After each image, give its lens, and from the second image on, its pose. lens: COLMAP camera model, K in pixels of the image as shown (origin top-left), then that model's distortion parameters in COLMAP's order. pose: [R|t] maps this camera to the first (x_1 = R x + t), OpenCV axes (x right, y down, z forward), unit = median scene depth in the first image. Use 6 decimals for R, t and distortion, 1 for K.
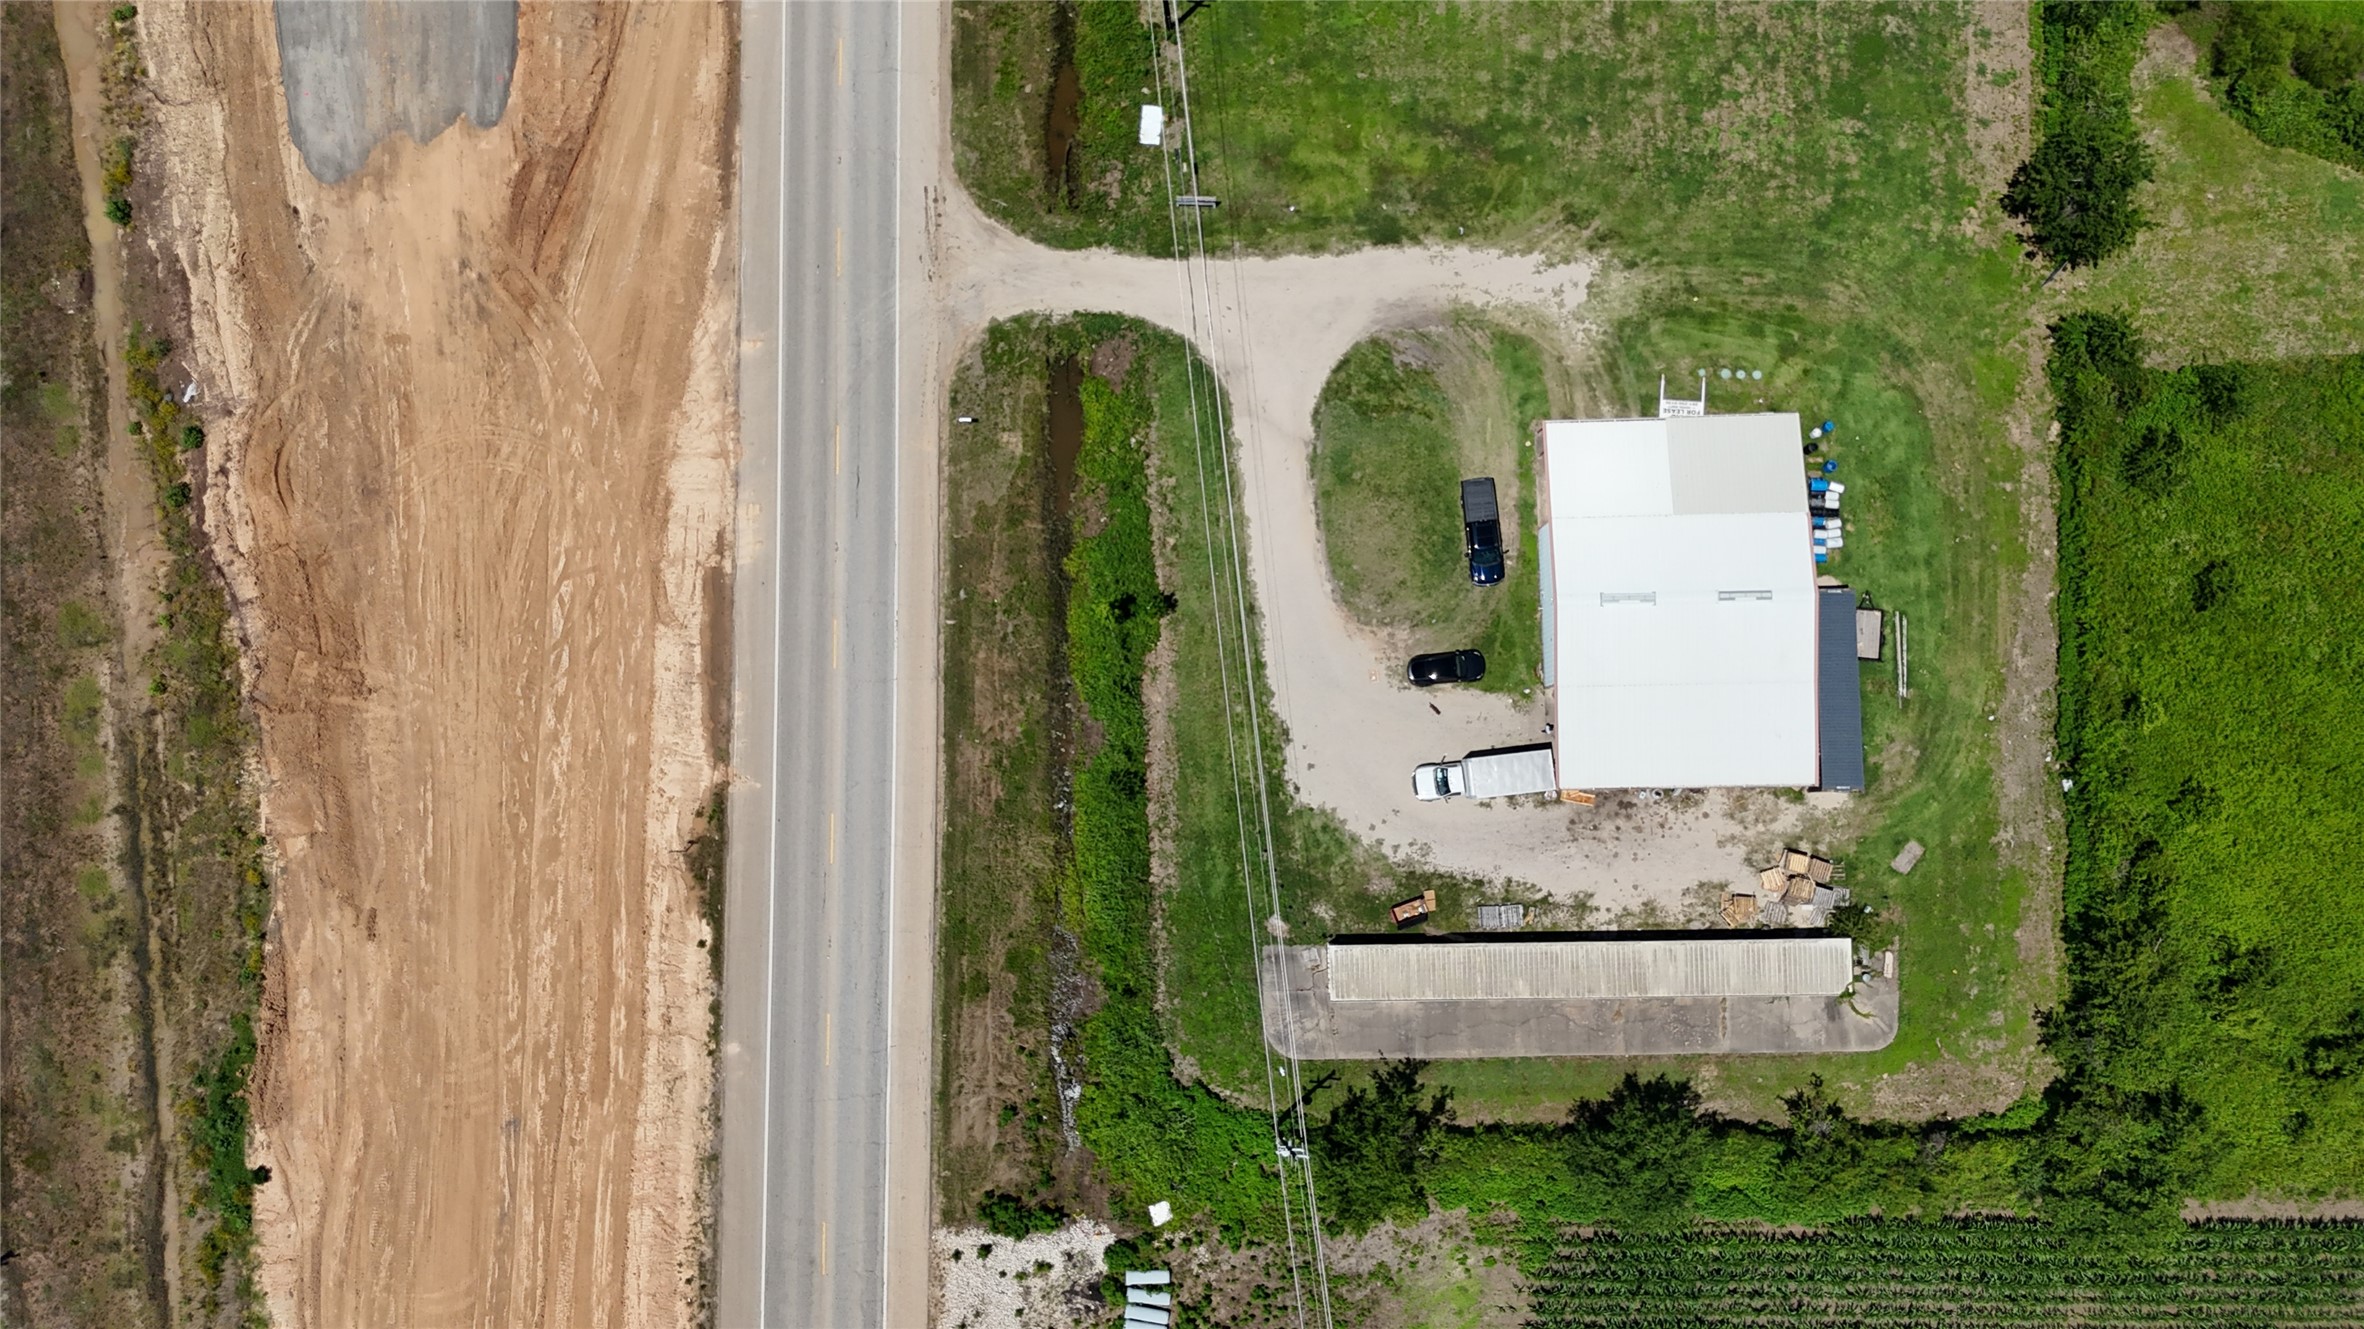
lens RADIAL K [[1840.1, 0, 1182.0], [0, 1840.1, 664.5], [0, 0, 1]] dist [0.042032, -0.005272]
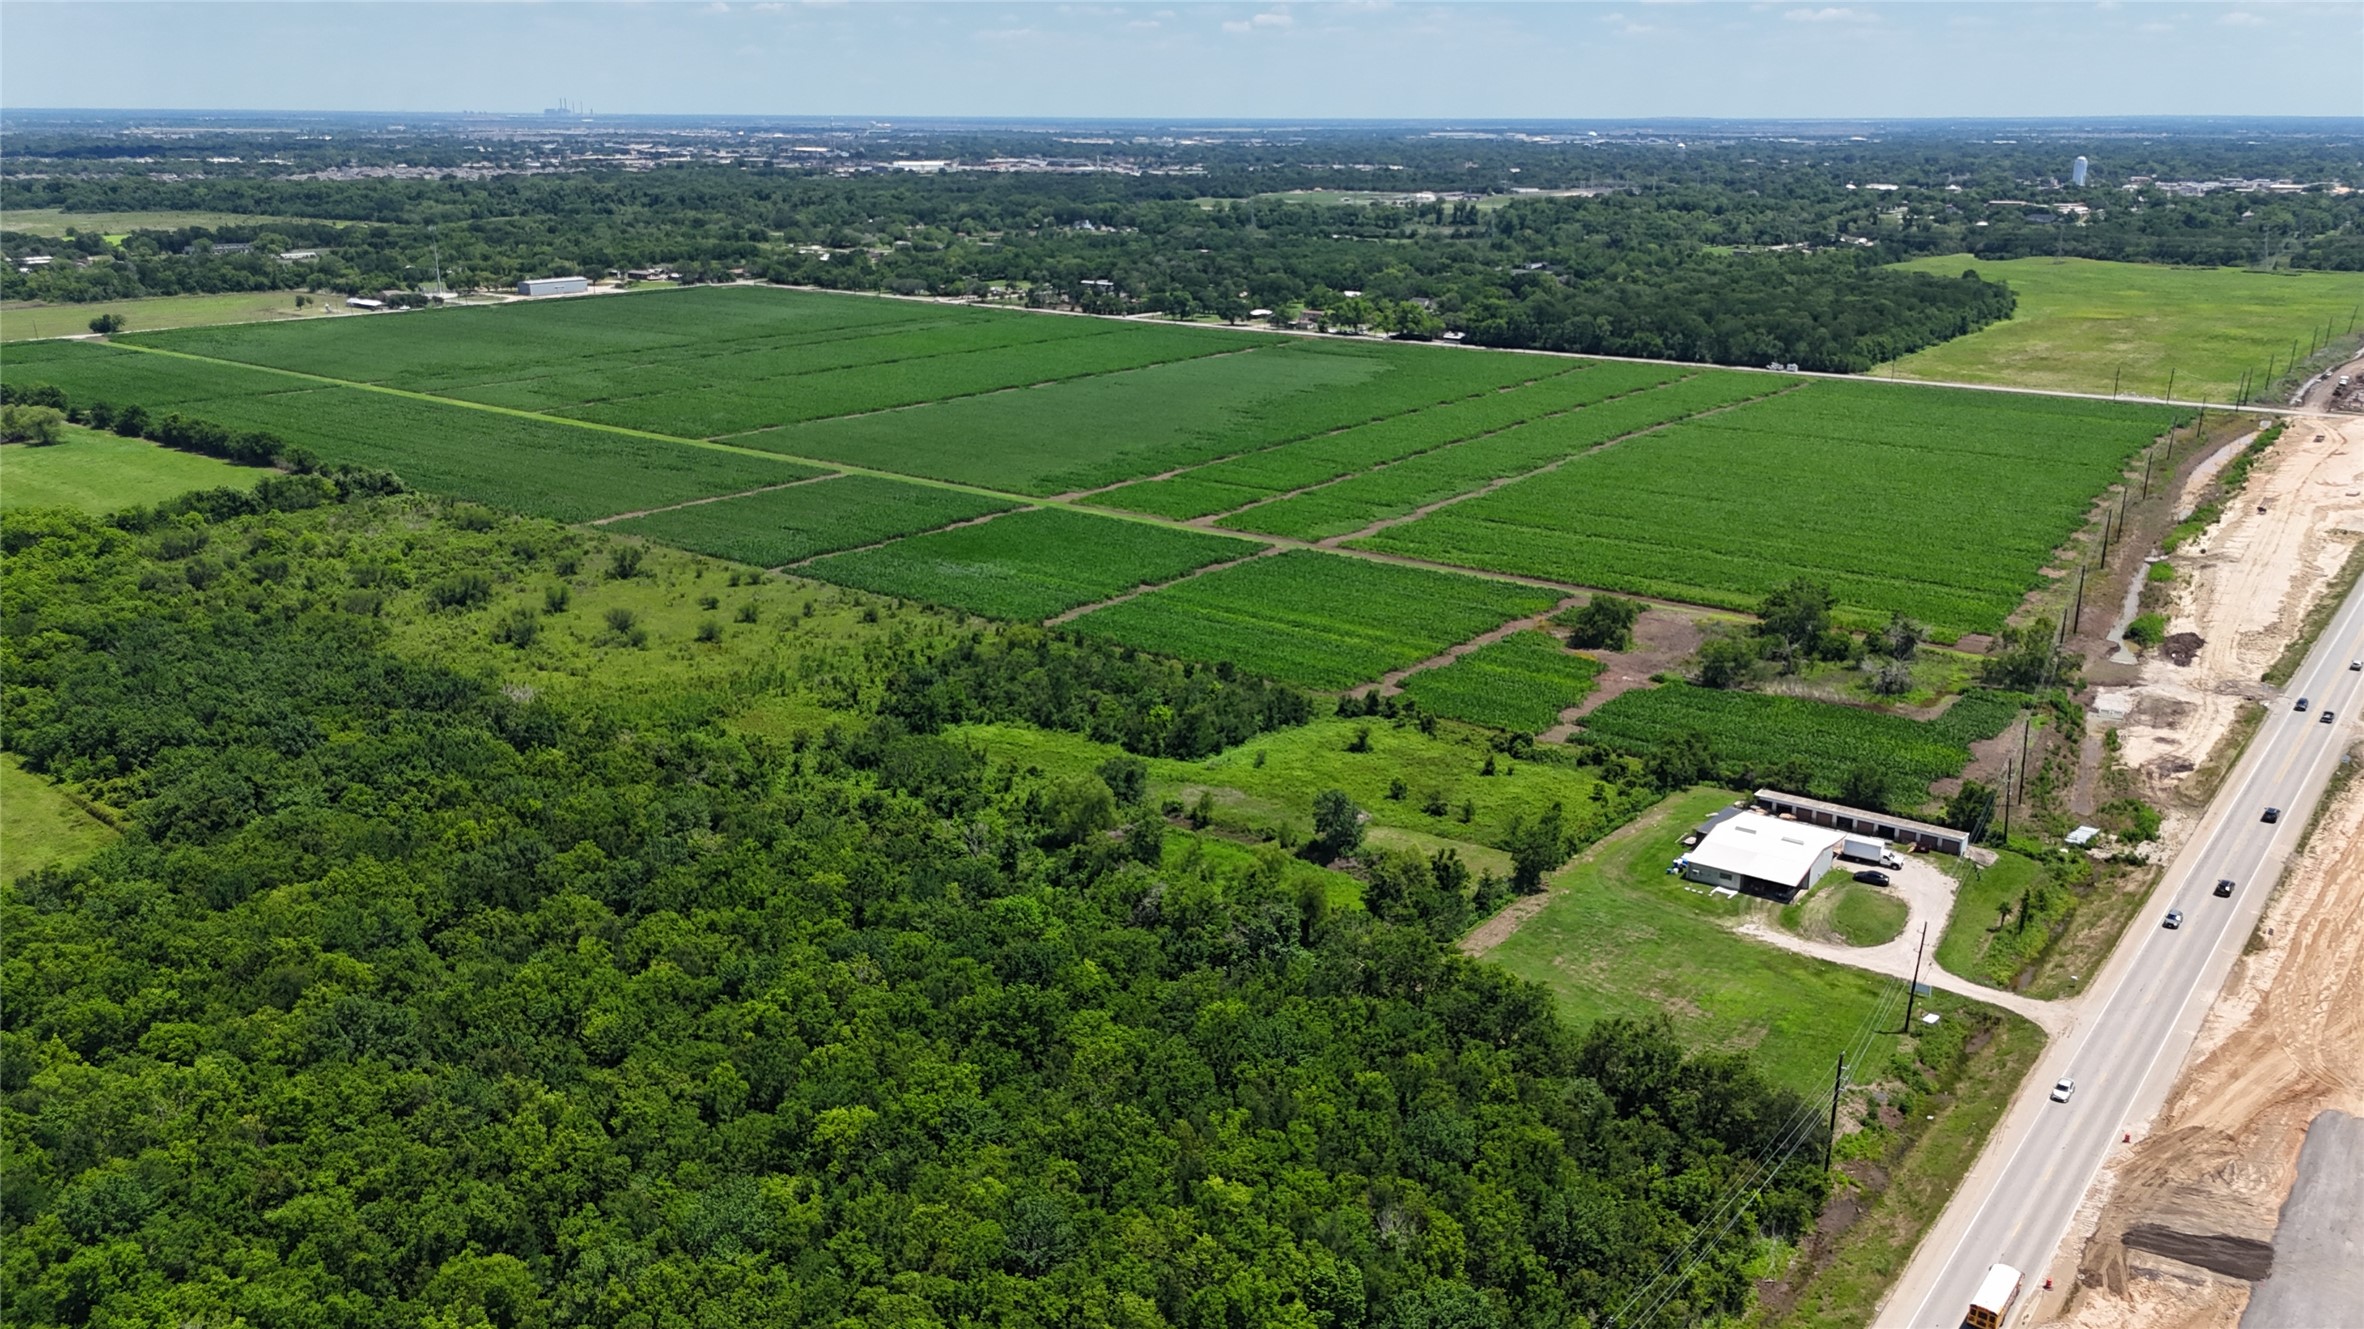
lens RADIAL K [[1847.7, 0, 1164.7], [0, 1847.7, 664.1], [0, 0, 1]] dist [0.090486, -0.081300]
pose [[-0.793364, -0.177626, 0.582256, -0.461074], [0.606560, -0.149656, 0.780825, -2.281894], [-0.051556, 0.972652, 0.226472, 0.245559]]
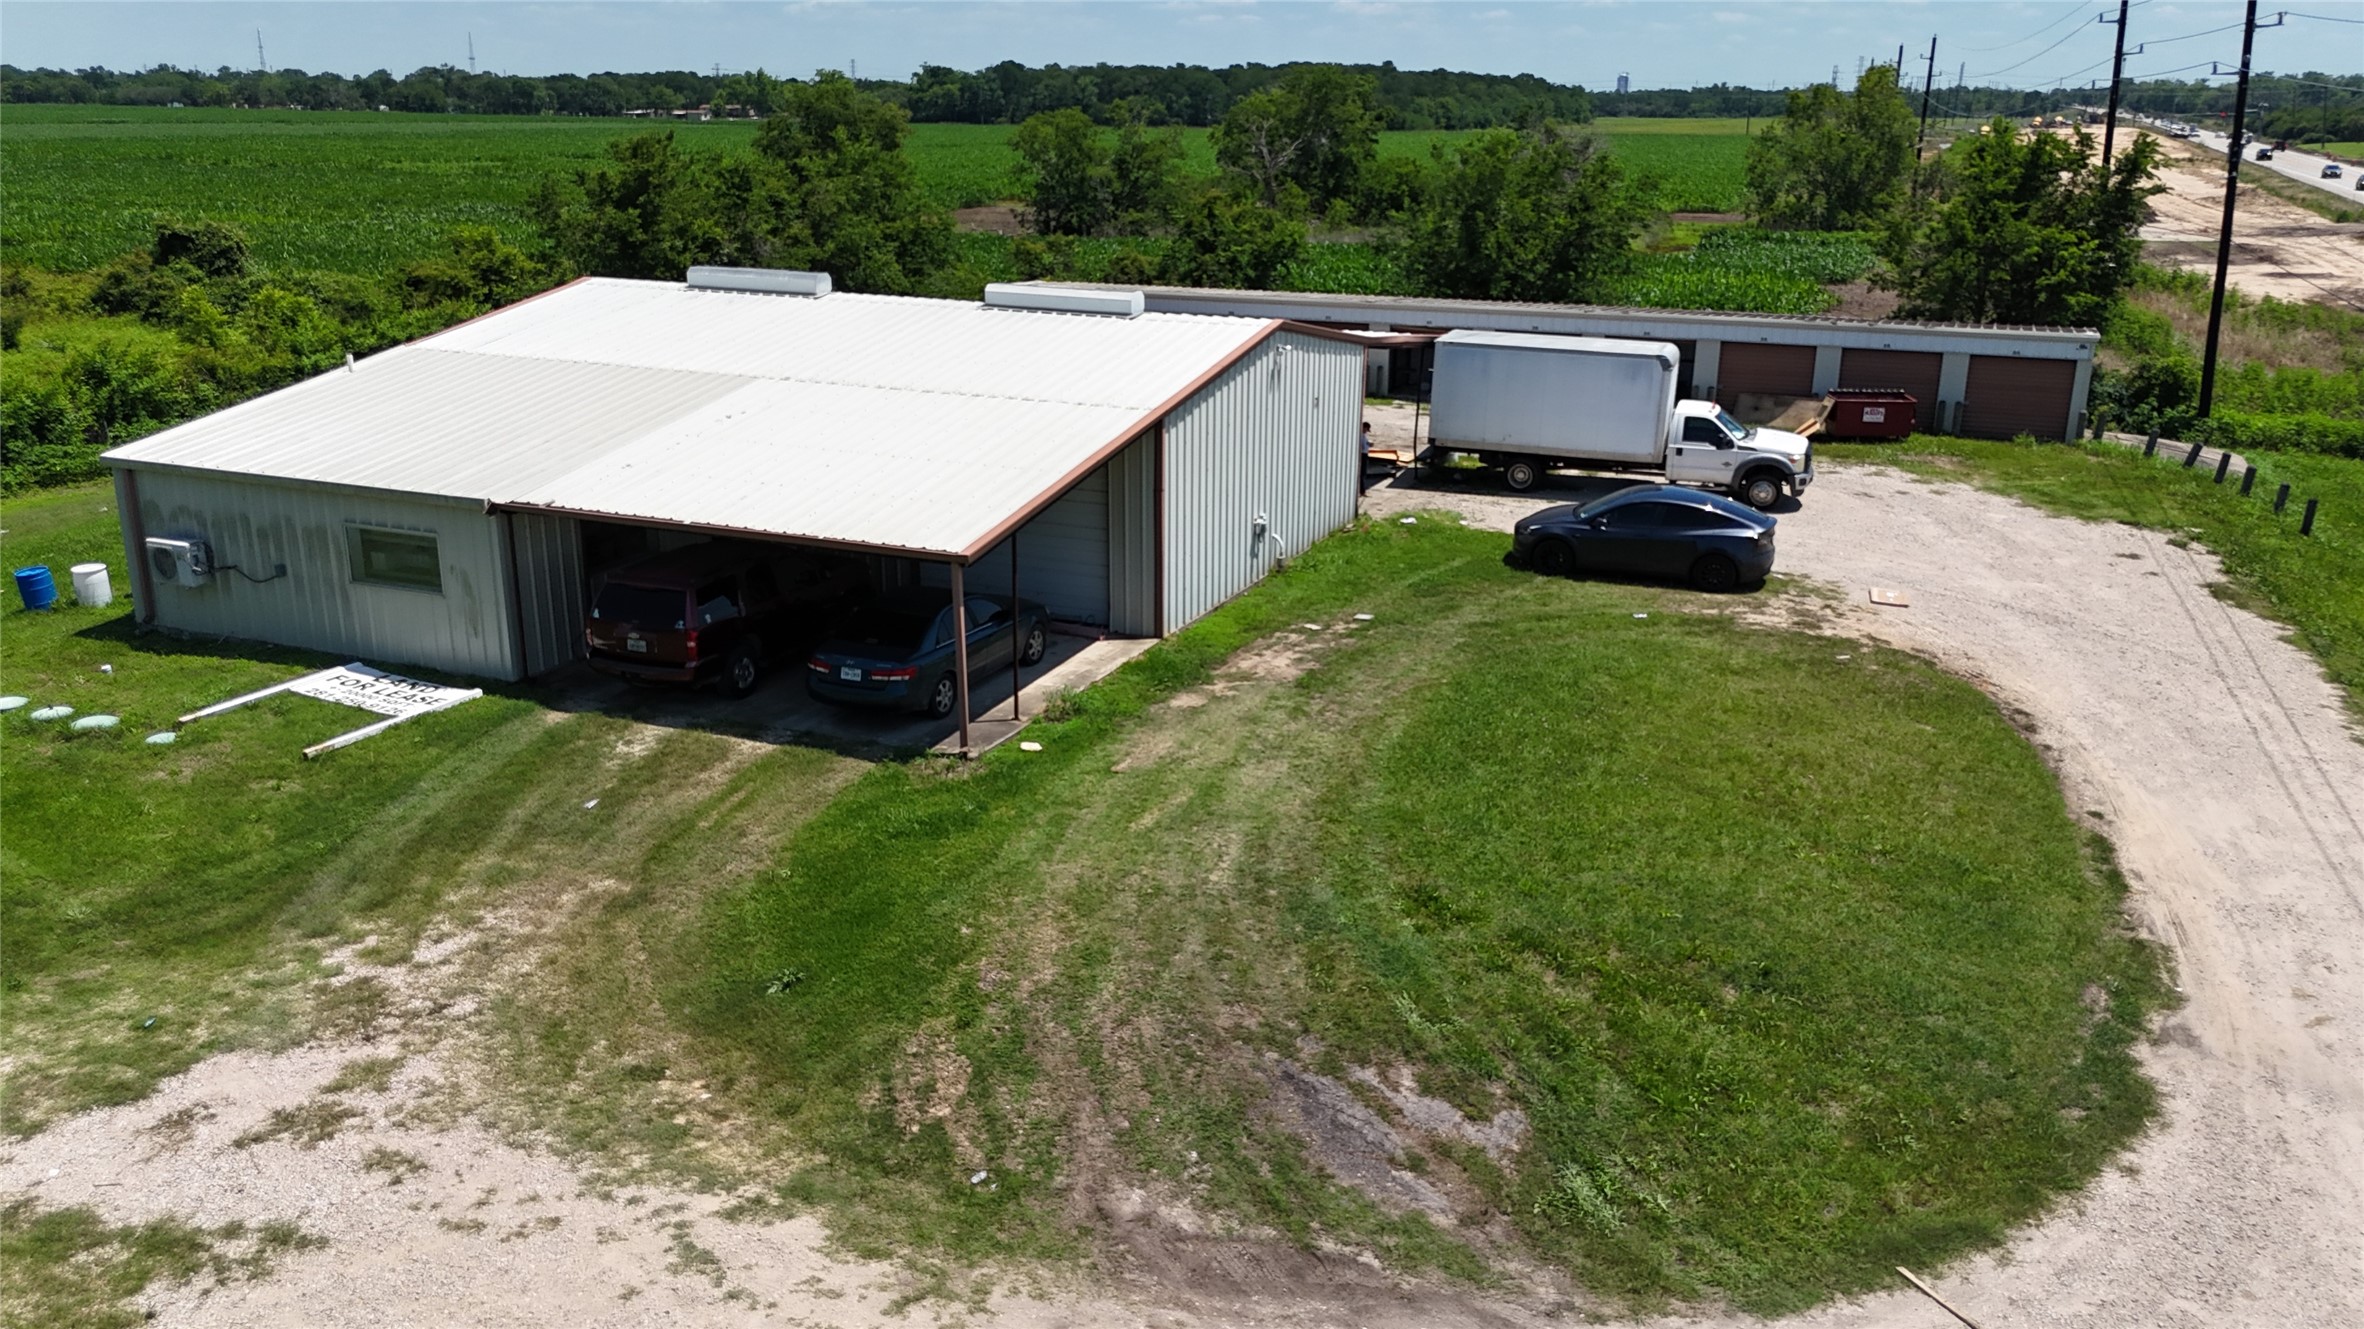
lens RADIAL K [[1840.1, 0, 1182.0], [0, 1840.1, 664.5], [0, 0, 1]] dist [0.042032, -0.005272]
pose [[-0.908380, -0.129581, 0.397560, 0.087161], [0.415790, -0.179163, 0.891639, -0.299919], [-0.044311, 0.975248, 0.216626, 0.935040]]
